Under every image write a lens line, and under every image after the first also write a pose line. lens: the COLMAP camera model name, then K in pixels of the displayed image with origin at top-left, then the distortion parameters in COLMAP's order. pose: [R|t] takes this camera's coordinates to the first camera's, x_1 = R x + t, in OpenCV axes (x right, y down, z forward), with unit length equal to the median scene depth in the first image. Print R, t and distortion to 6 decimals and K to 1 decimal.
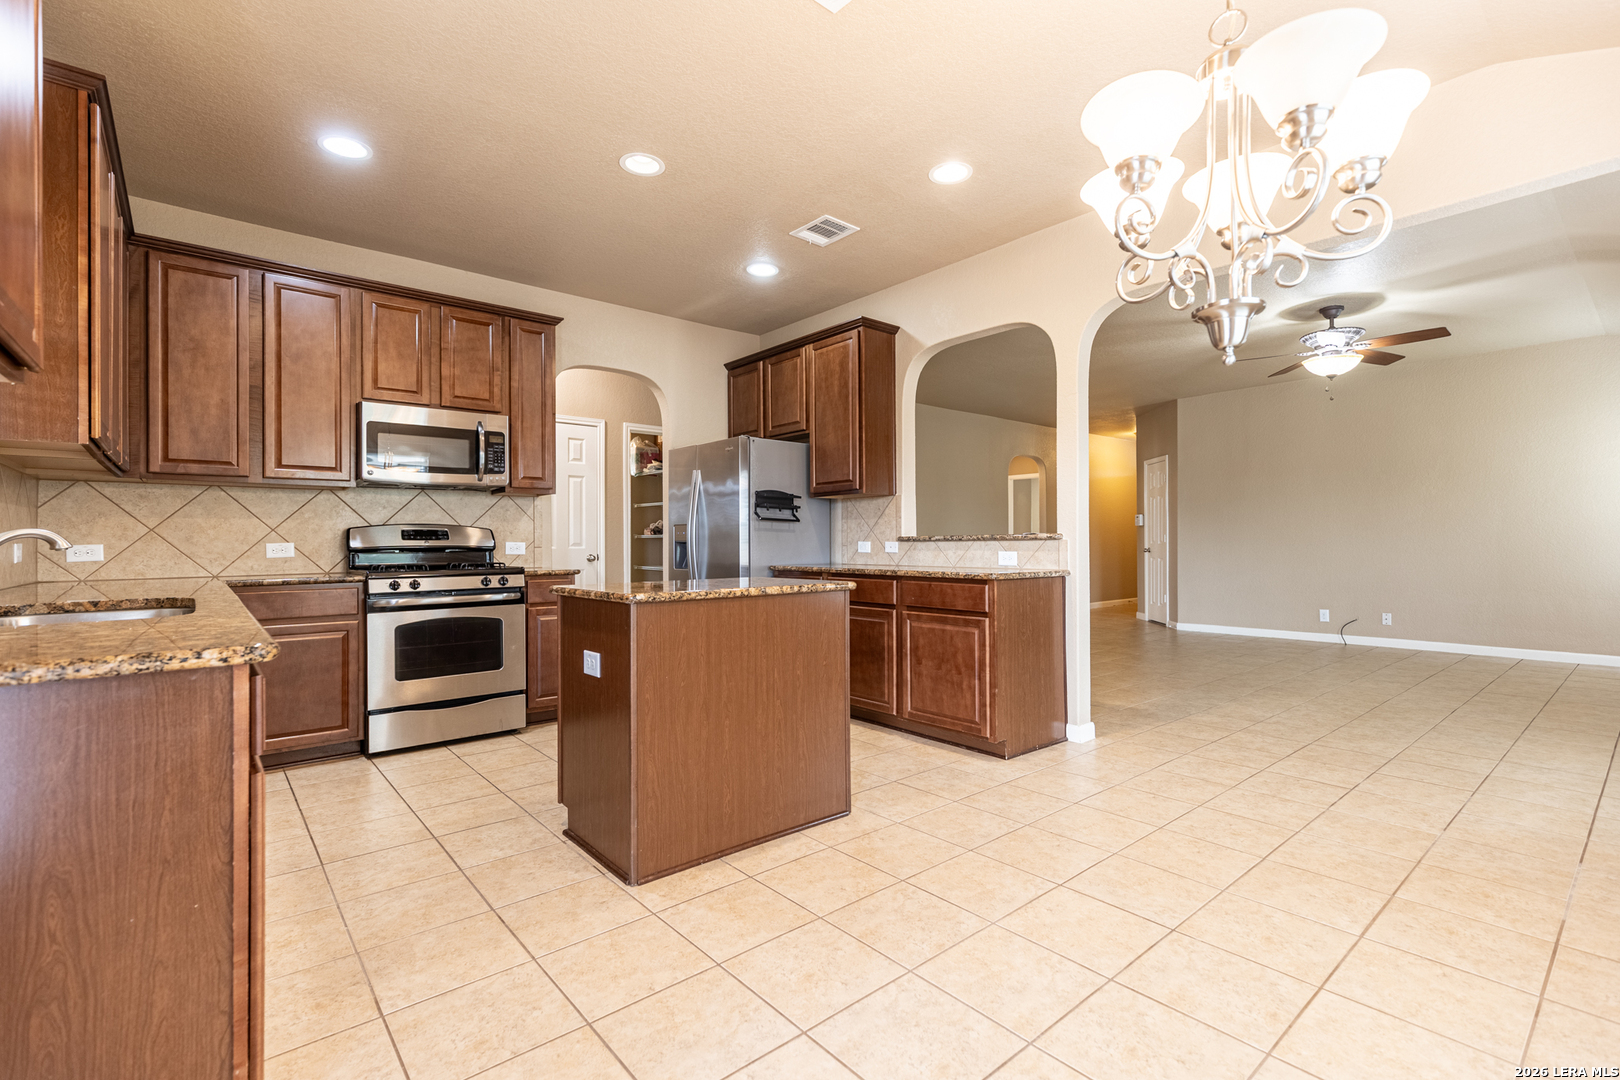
lens RADIAL K [[731.3, 0, 814.3], [0, 731.3, 537.2], [0, 0, 1]] dist [0.010440, -0.001246]
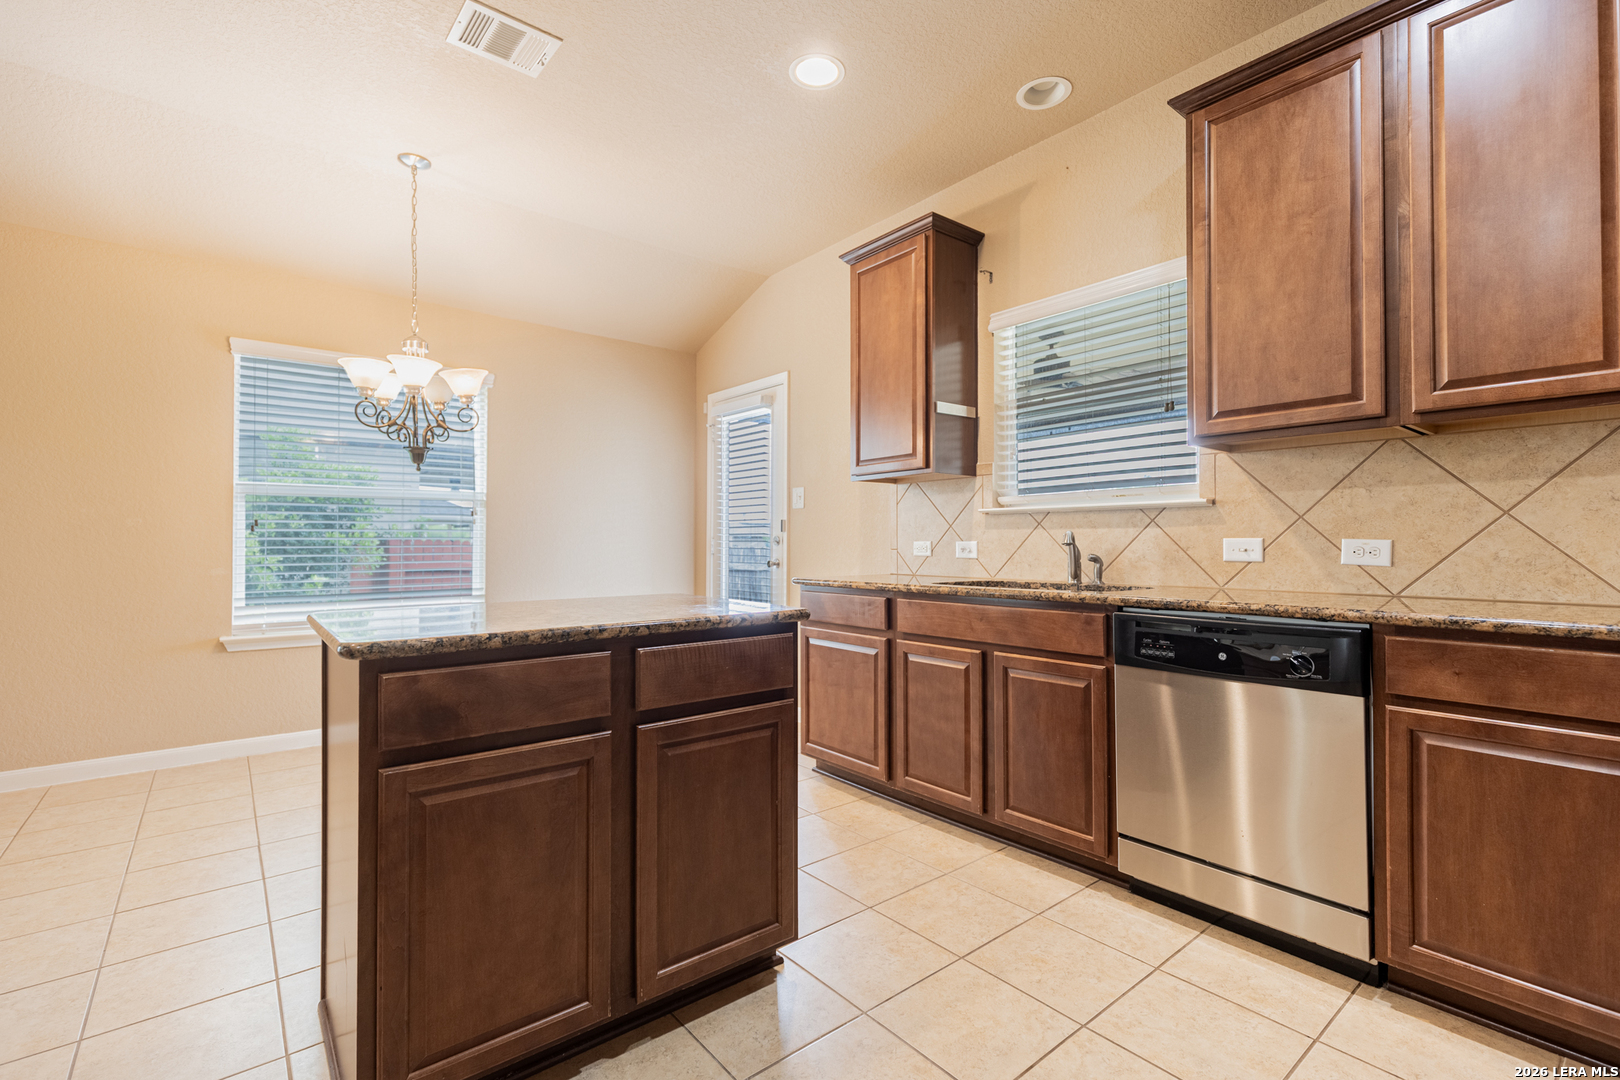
lens RADIAL K [[731.3, 0, 815.9], [0, 731.3, 532.7], [0, 0, 1]] dist [0.010440, -0.001246]
pose [[-0.999818, 0.007736, 0.017447, -0.260479], [0.007382, 0.999766, -0.020310, 0.008435], [-0.017600, -0.020177, -0.999641, 1.139888]]
